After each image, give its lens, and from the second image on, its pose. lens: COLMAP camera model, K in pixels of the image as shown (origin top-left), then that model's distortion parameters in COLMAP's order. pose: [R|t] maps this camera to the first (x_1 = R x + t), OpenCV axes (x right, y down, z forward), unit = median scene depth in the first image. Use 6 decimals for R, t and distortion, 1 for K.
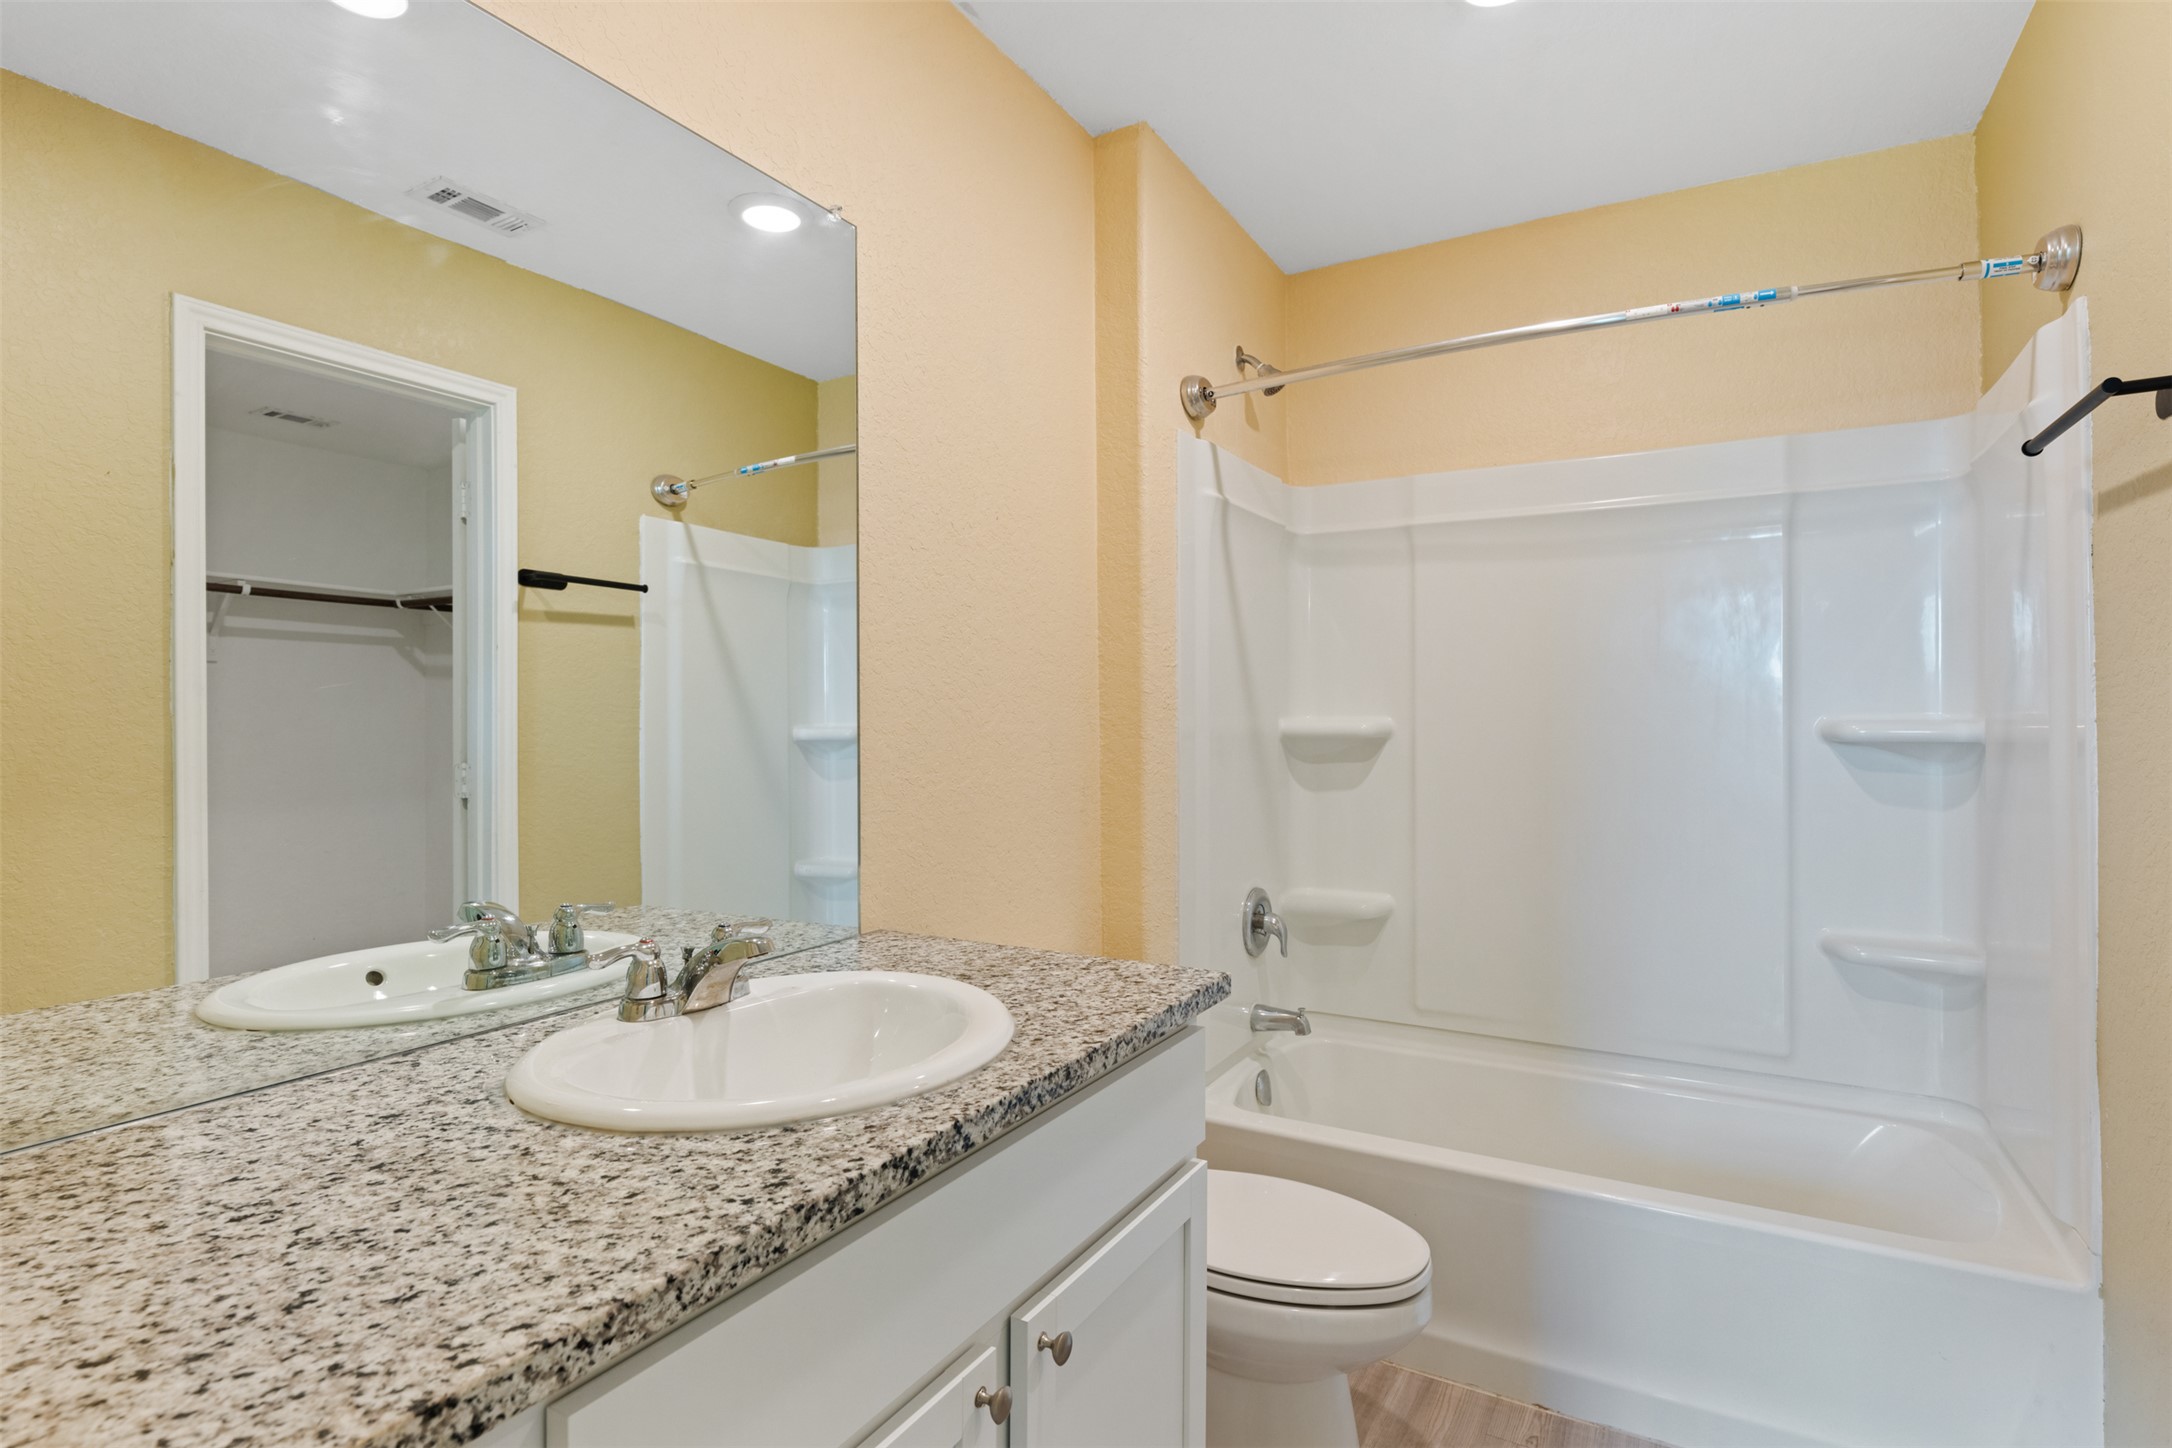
lens RADIAL K [[1057.9, 0, 1086.9], [0, 1057.9, 719.6], [0, 0, 1]] dist [-0.003954, -0.000242]
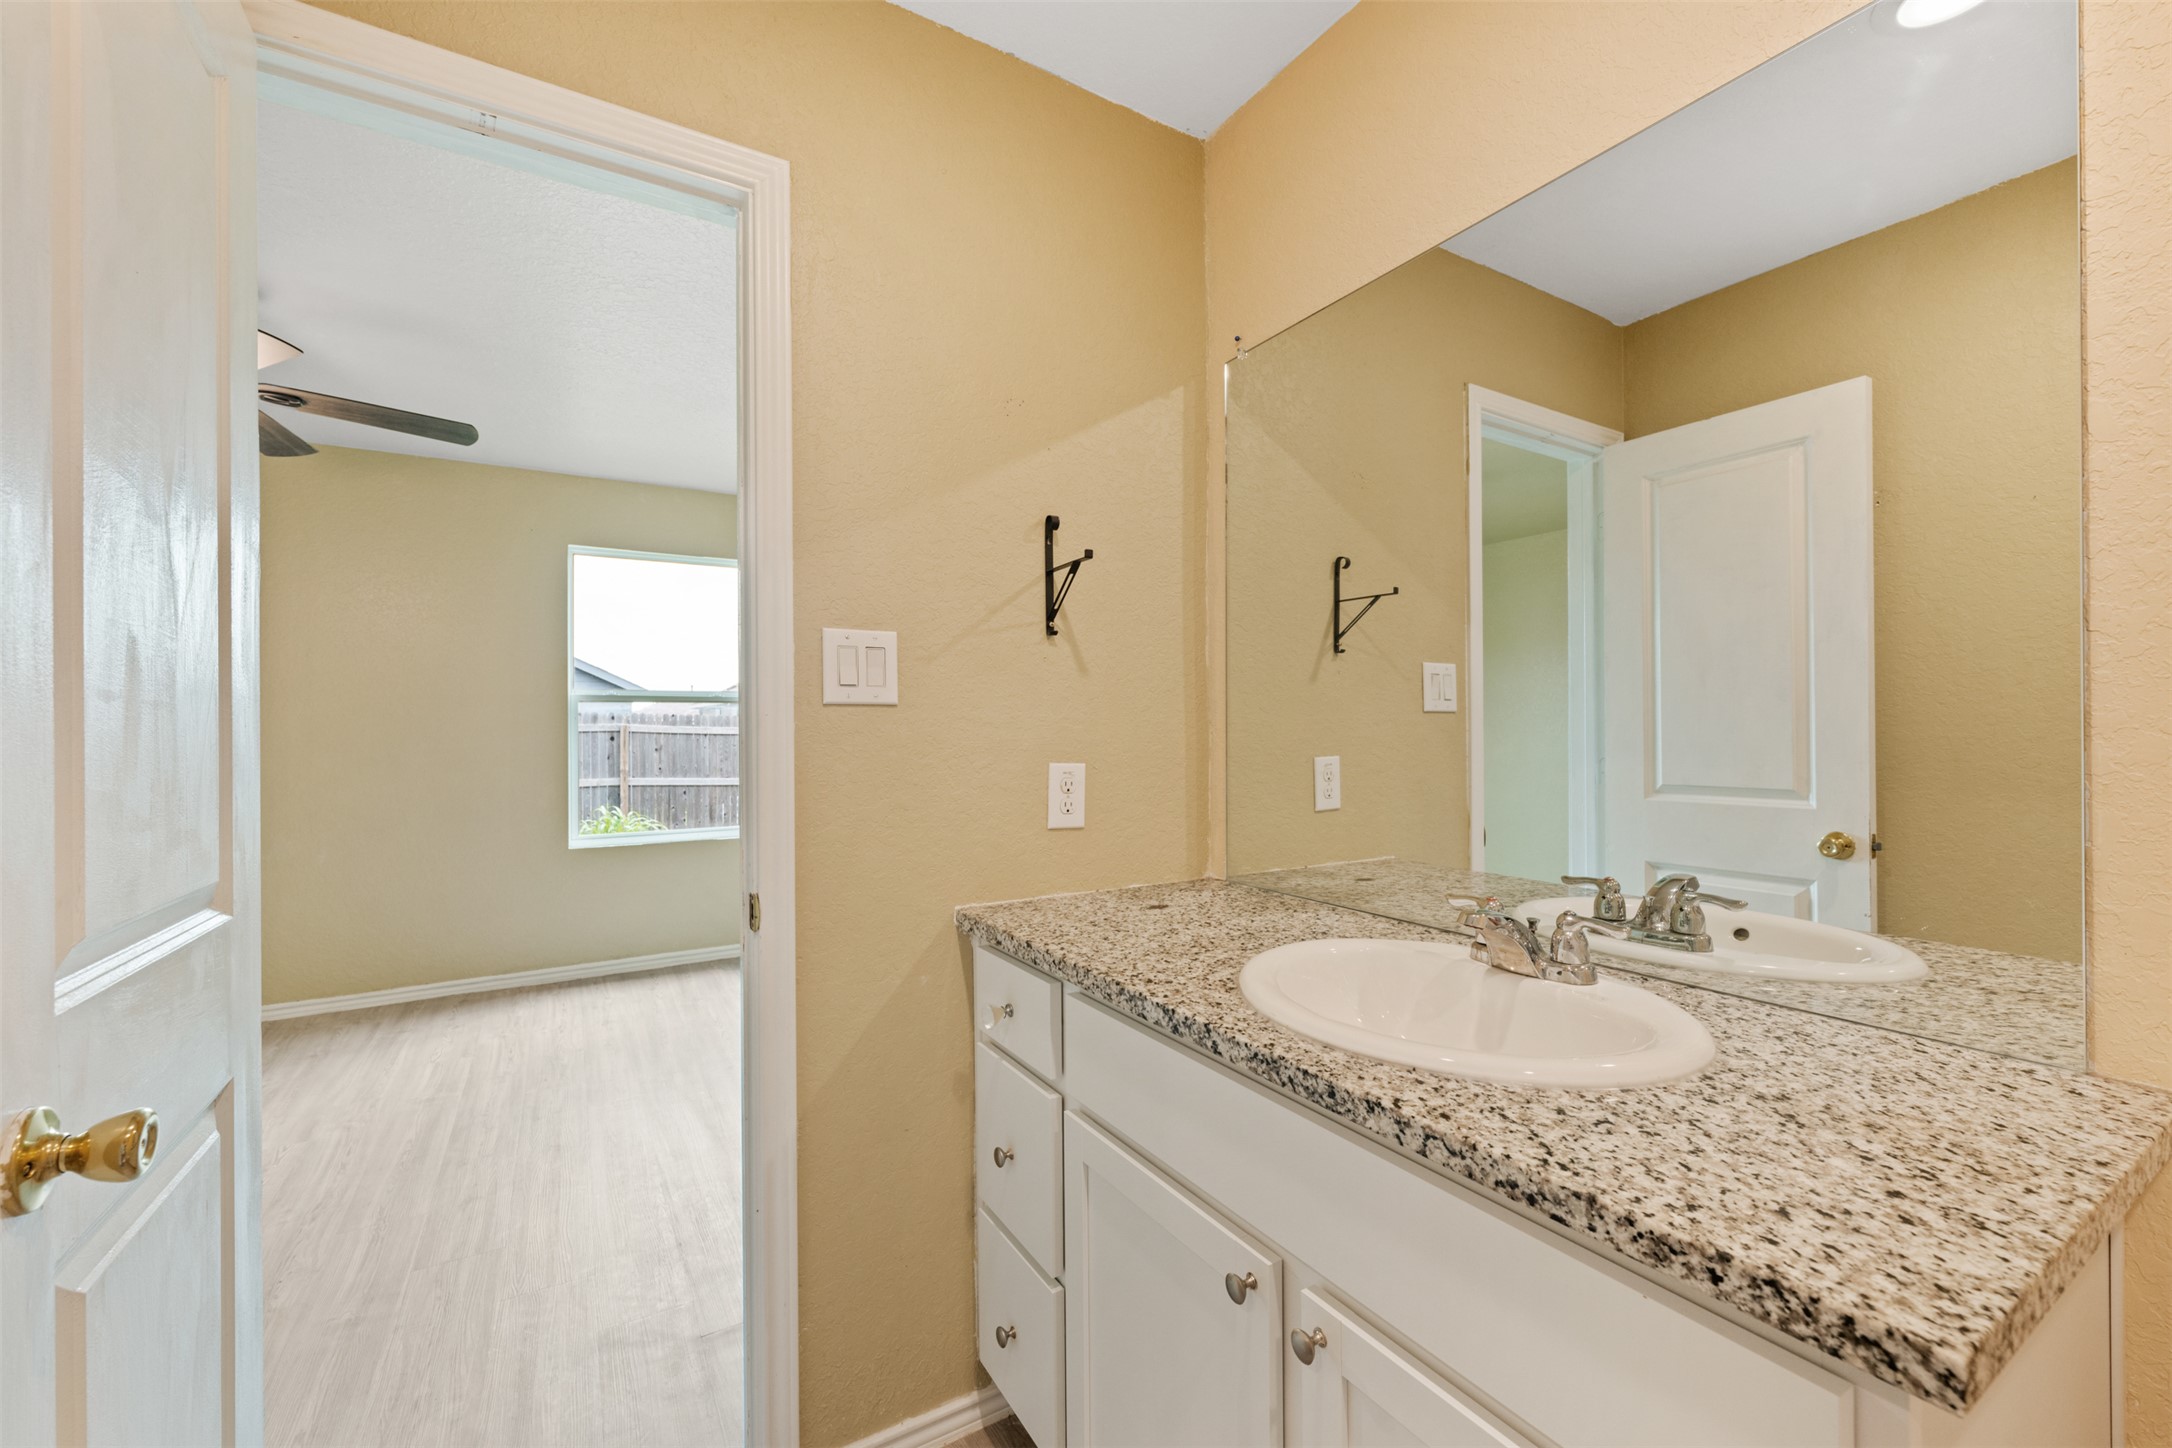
lens RADIAL K [[860.0, 0, 1099.4], [0, 860.0, 732.3], [0, 0, 1]] dist [-0.002517, 0.000065]
pose [[-0.460438, 0.005233, -0.887677, 0.933534], [0.000165, 0.999983, 0.005810, 0.012832], [0.887692, 0.002529, -0.460431, 1.446415]]
